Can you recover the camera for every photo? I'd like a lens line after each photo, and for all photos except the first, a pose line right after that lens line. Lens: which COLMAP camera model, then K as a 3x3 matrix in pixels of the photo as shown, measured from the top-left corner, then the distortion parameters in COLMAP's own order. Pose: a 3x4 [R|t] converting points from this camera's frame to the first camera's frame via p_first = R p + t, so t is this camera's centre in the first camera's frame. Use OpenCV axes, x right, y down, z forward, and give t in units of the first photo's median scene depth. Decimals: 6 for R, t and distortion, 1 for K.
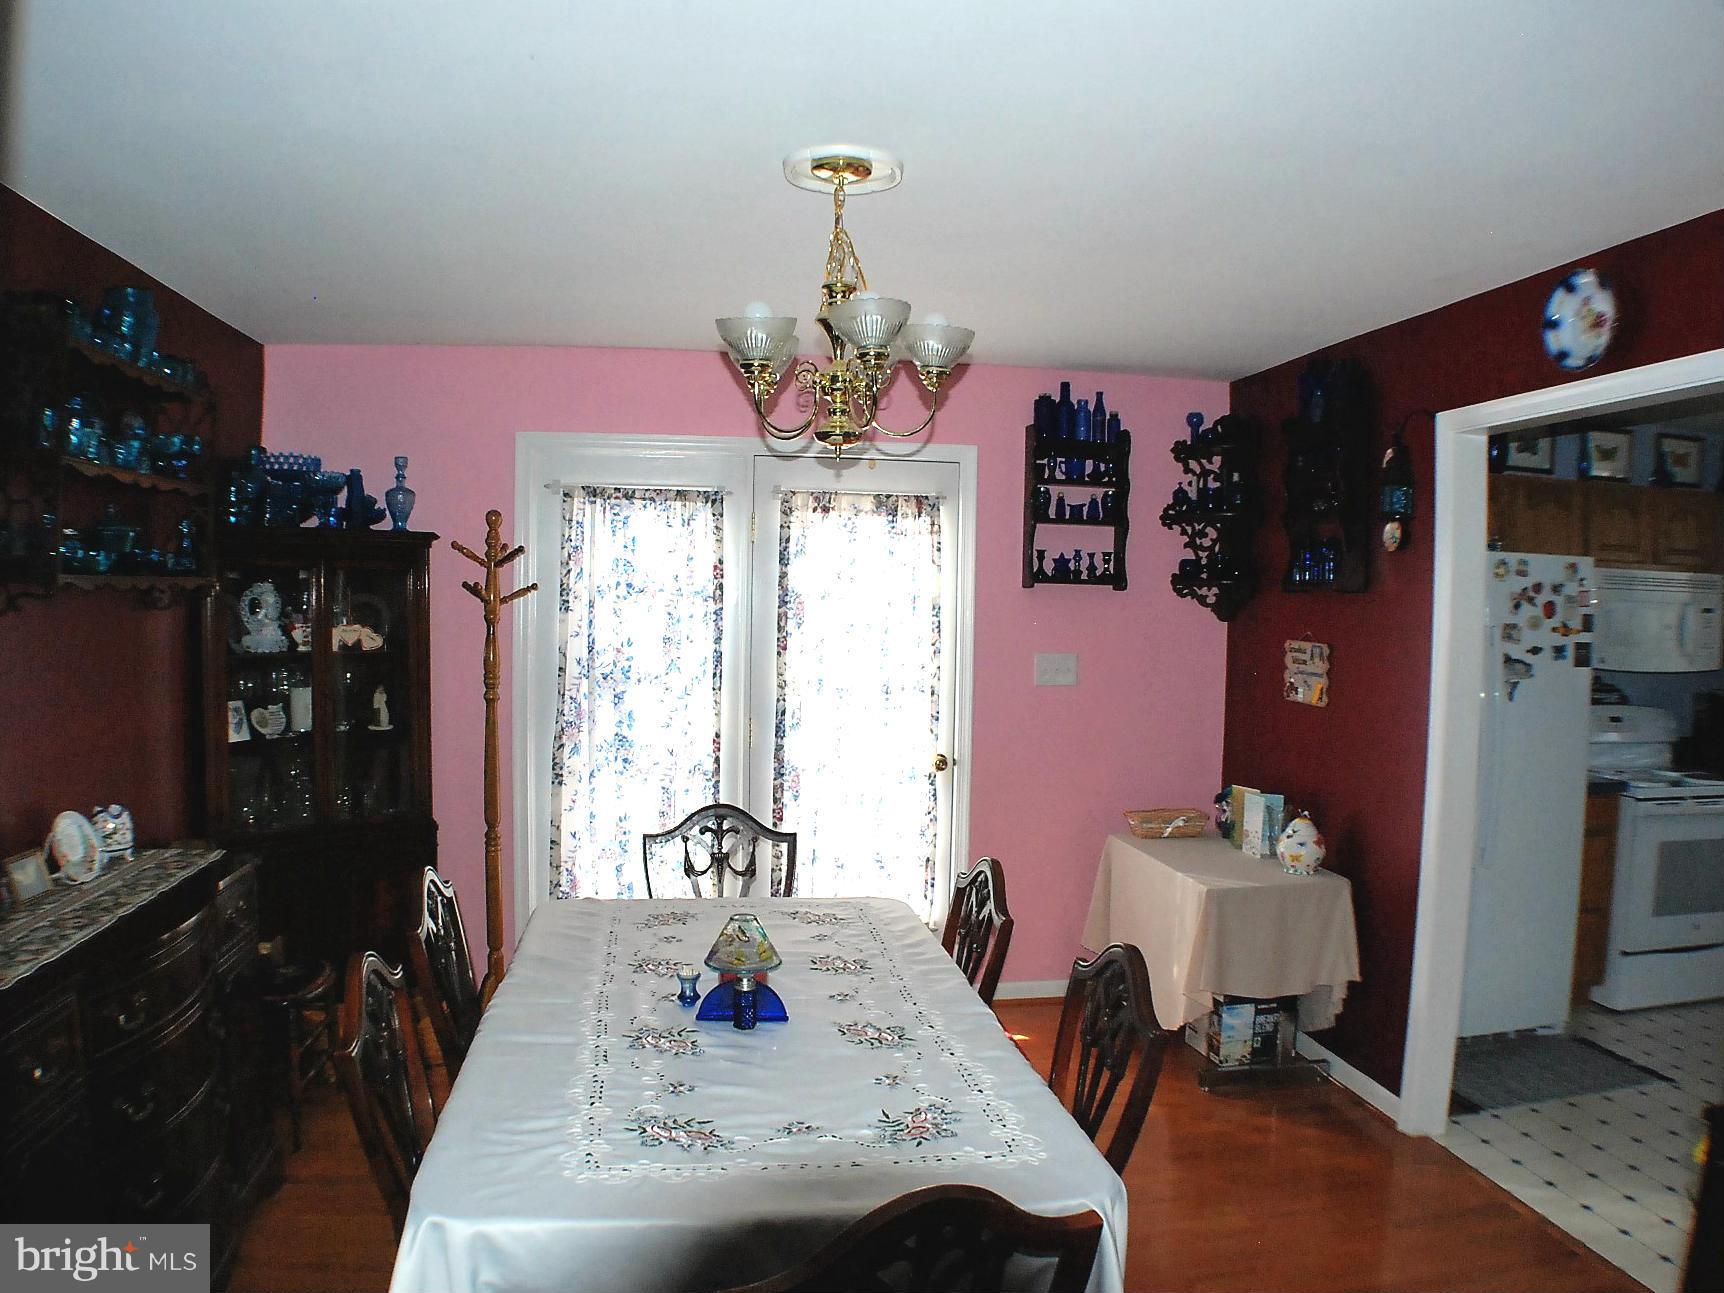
lens RADIAL K [[1207.6, 0, 862.0], [0, 1207.6, 646.5], [0, 0, 1]] dist [-0.207086, 0.059741]
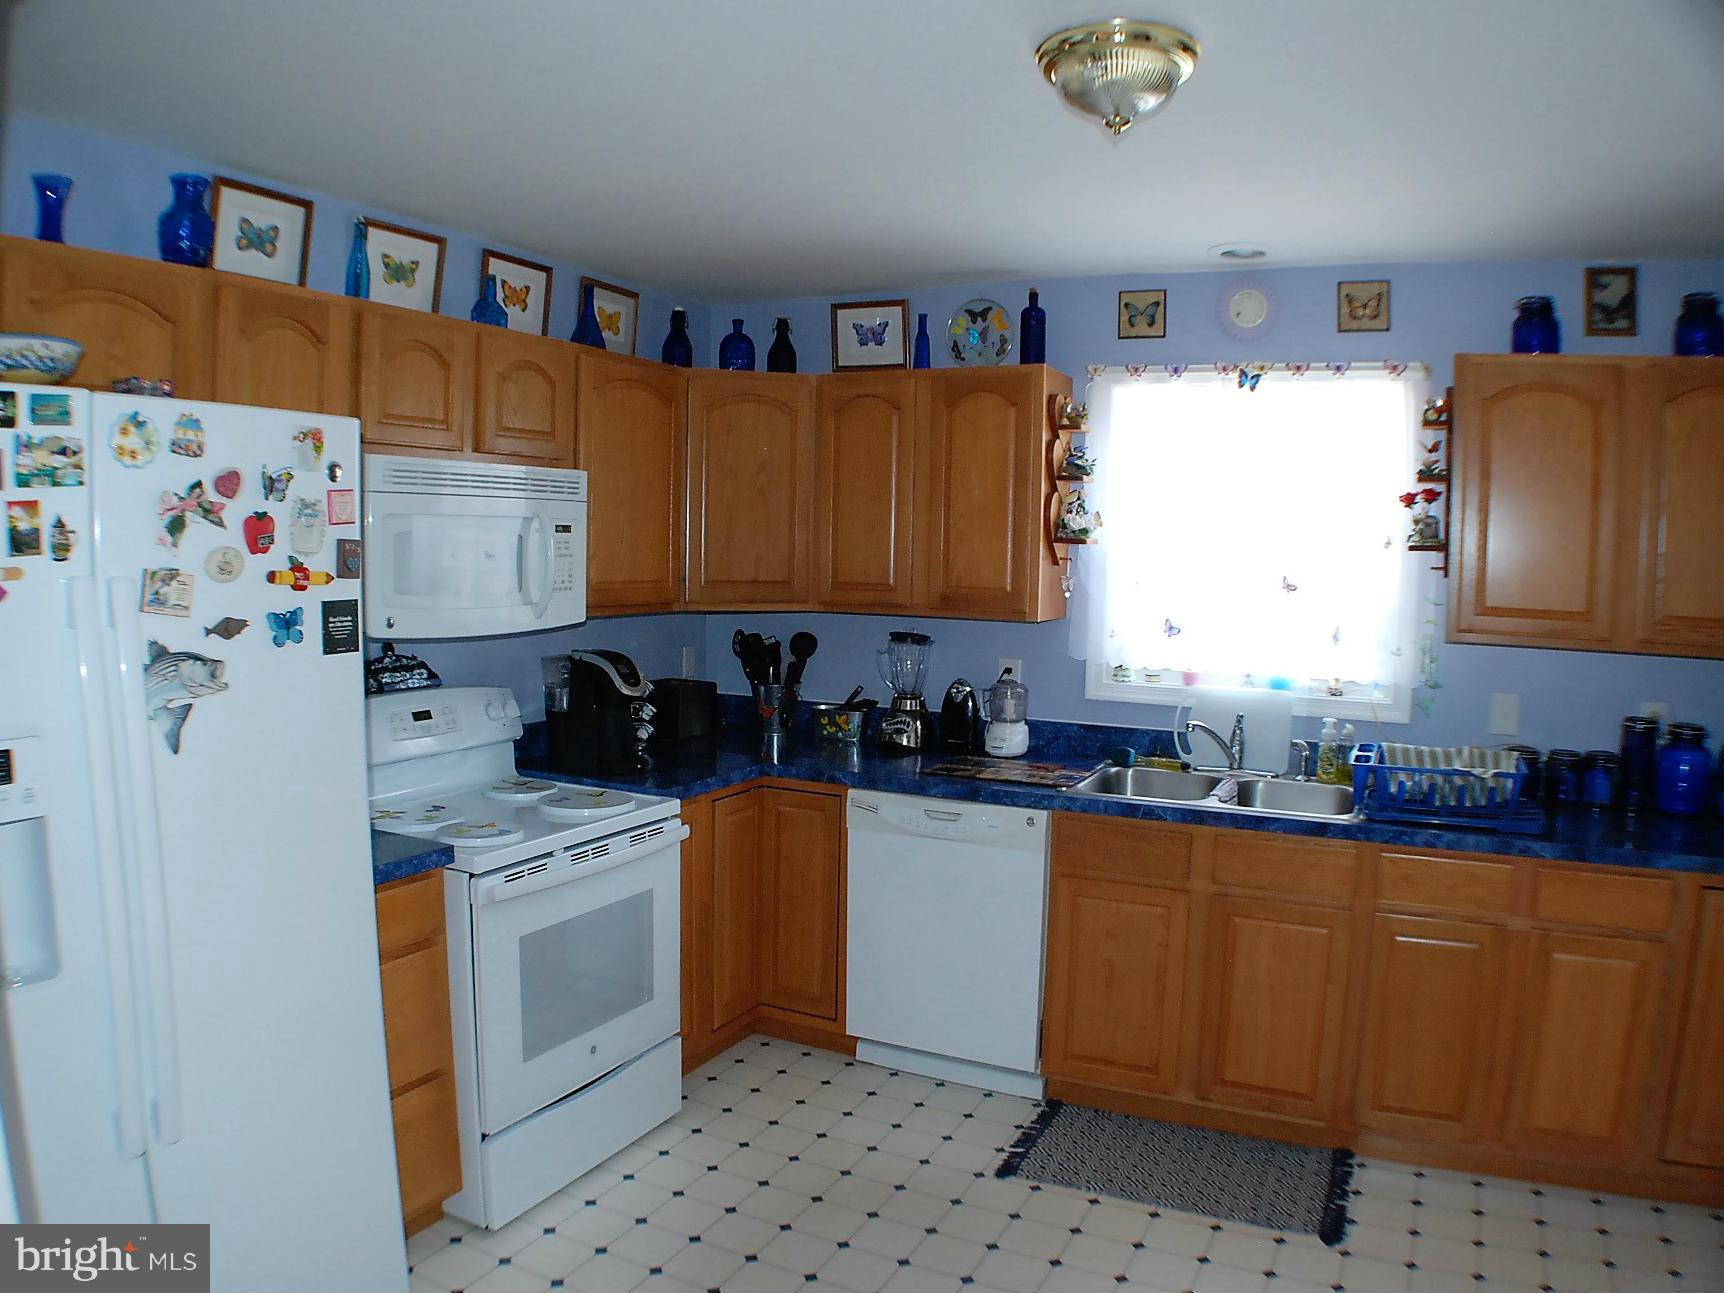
lens RADIAL K [[1207.6, 0, 862.0], [0, 1207.6, 646.5], [0, 0, 1]] dist [-0.207086, 0.059741]
pose [[0.579010, -0.079309, 0.811454, 0.379804], [0.025204, 0.996523, 0.079412, -0.017722], [-0.814931, -0.025529, 0.578996, 0.543386]]
